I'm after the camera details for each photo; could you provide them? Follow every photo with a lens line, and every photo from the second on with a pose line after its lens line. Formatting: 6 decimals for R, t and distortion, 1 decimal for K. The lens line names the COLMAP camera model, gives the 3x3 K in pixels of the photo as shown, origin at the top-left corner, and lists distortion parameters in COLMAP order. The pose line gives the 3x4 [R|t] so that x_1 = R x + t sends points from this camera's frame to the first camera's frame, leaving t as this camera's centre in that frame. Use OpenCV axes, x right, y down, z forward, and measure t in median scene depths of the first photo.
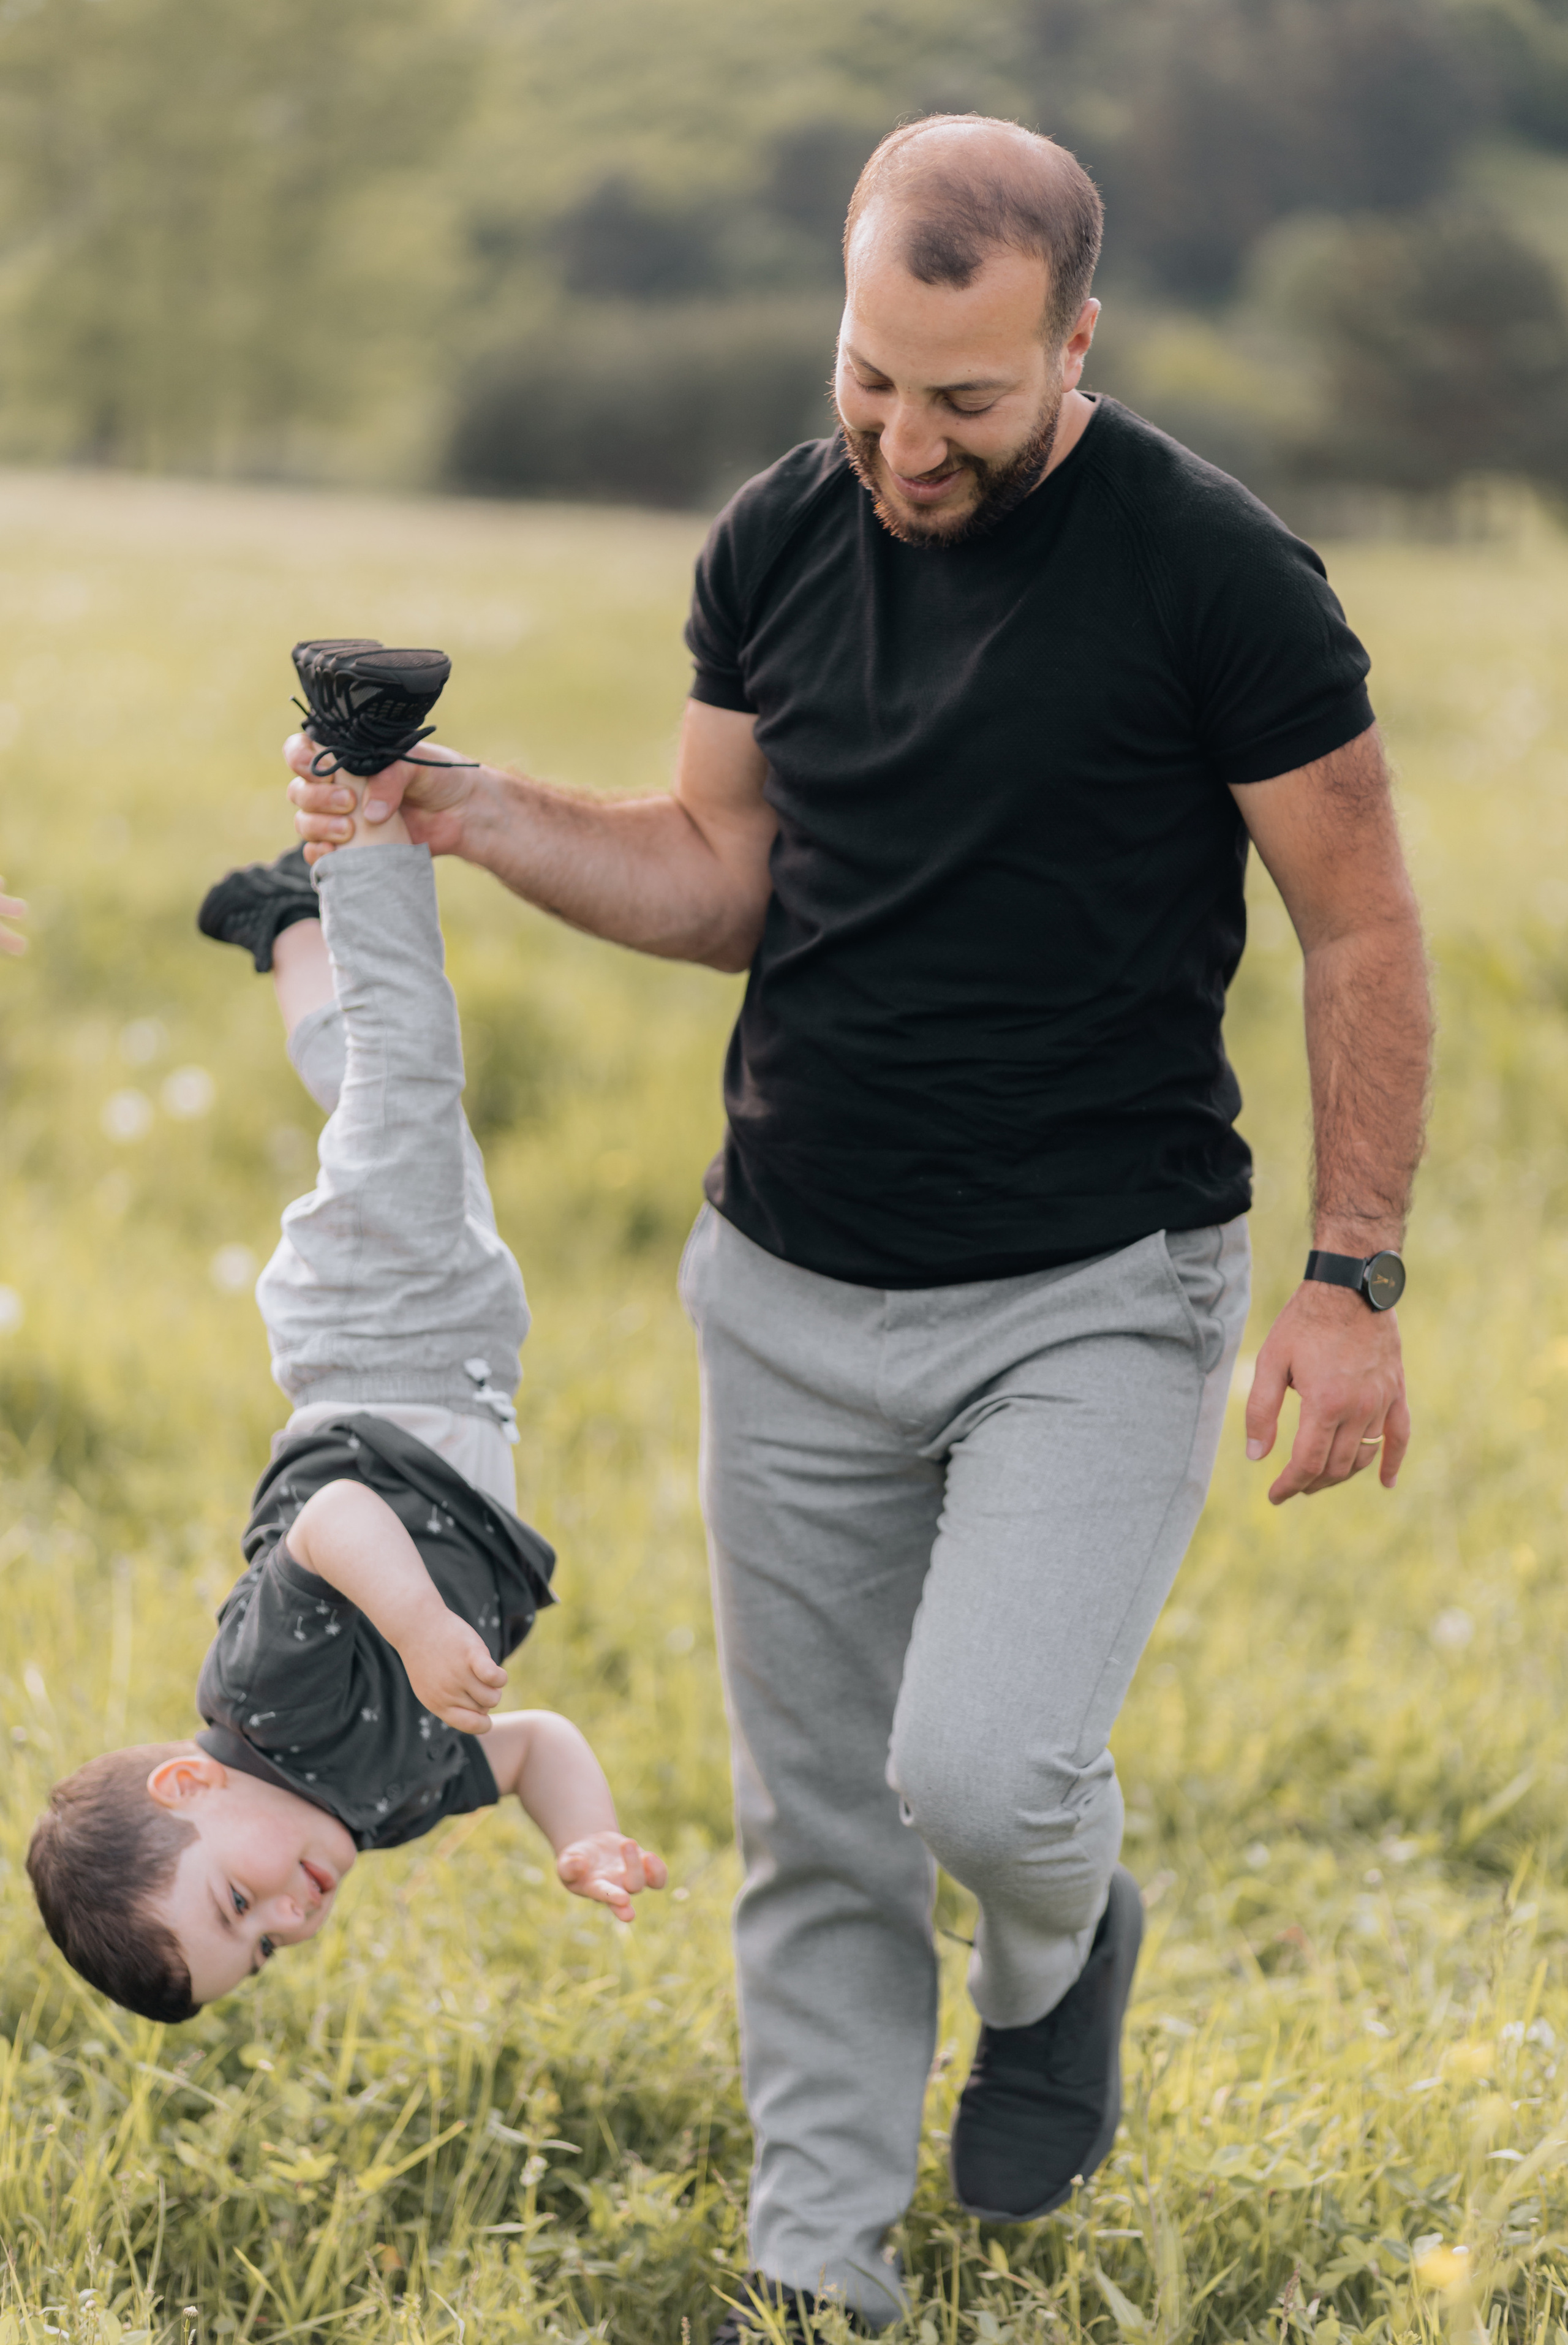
lens RADIAL K [[5811.0, 0, 784.0], [0, 5811.0, 1172.5], [0, 0, 1]] dist [0.012241, 0.278016]
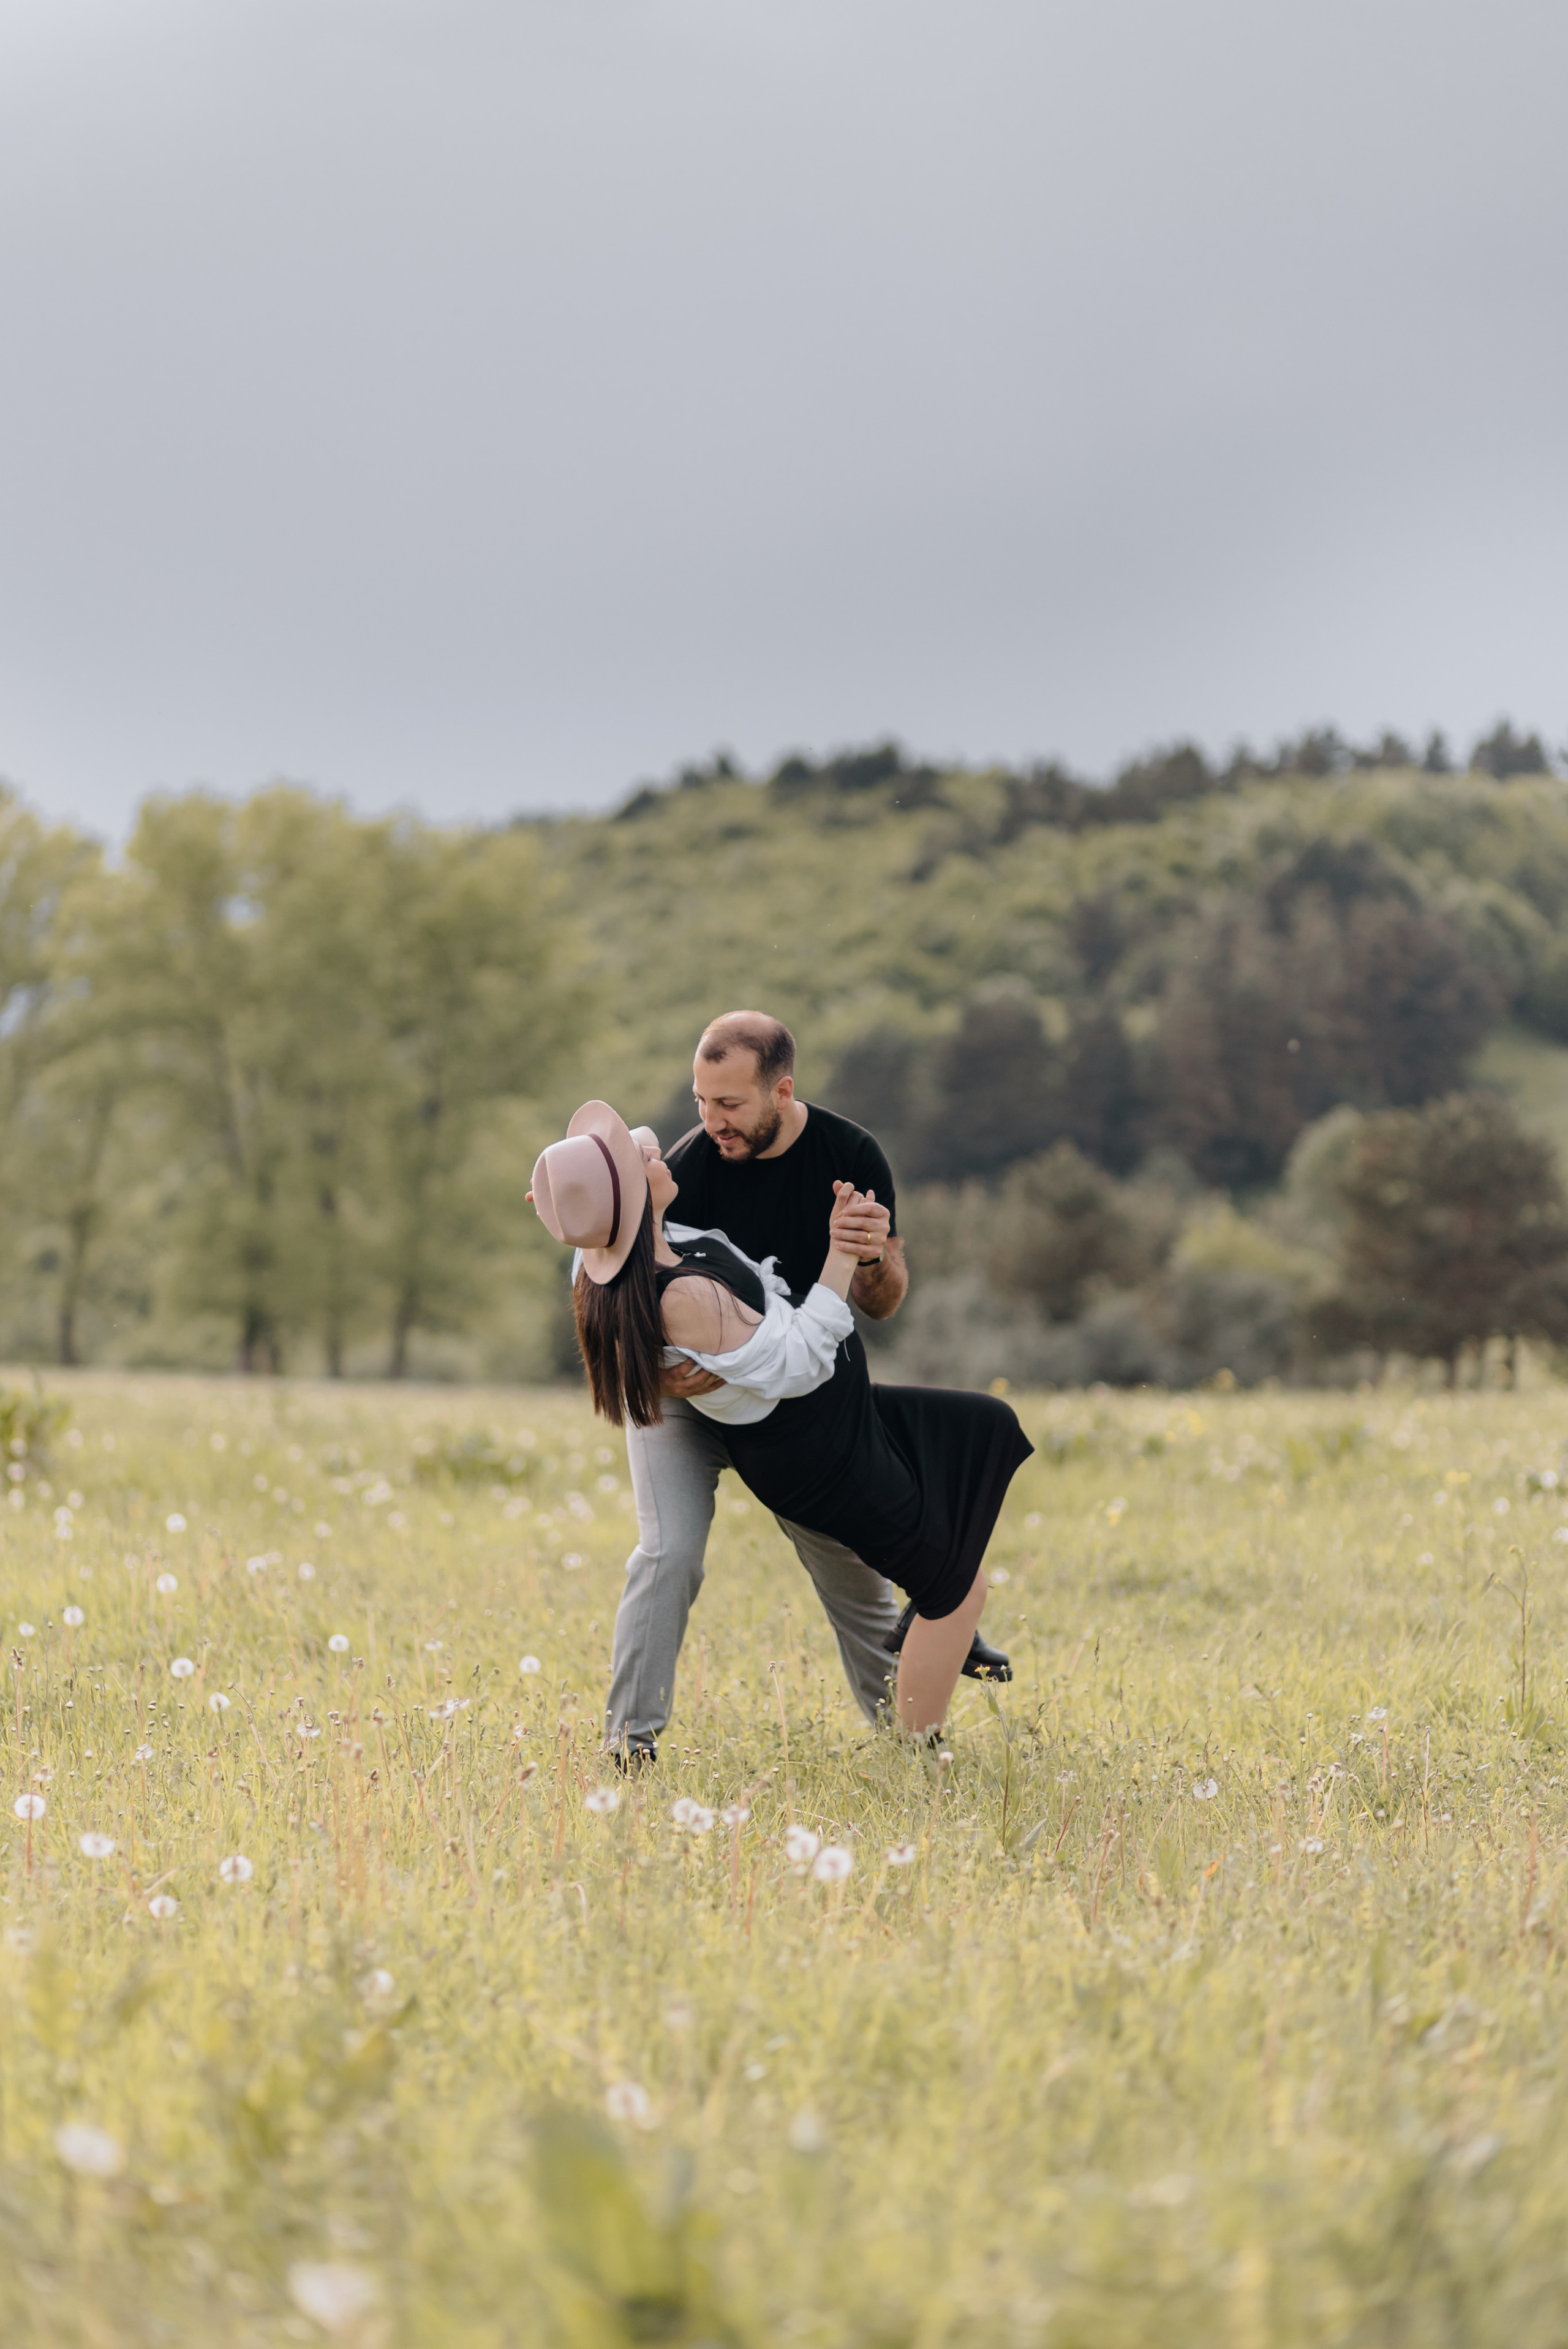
lens RADIAL K [[5835.9, 0, 784.0], [0, 5835.9, 1174.5], [0, 0, 1]] dist [0.029866, -0.242148]
pose [[0.999148, -0.036855, -0.018587, 0.008433], [0.033475, 0.986950, -0.157508, 0.026994], [0.024149, 0.156751, 0.987343, -0.139193]]
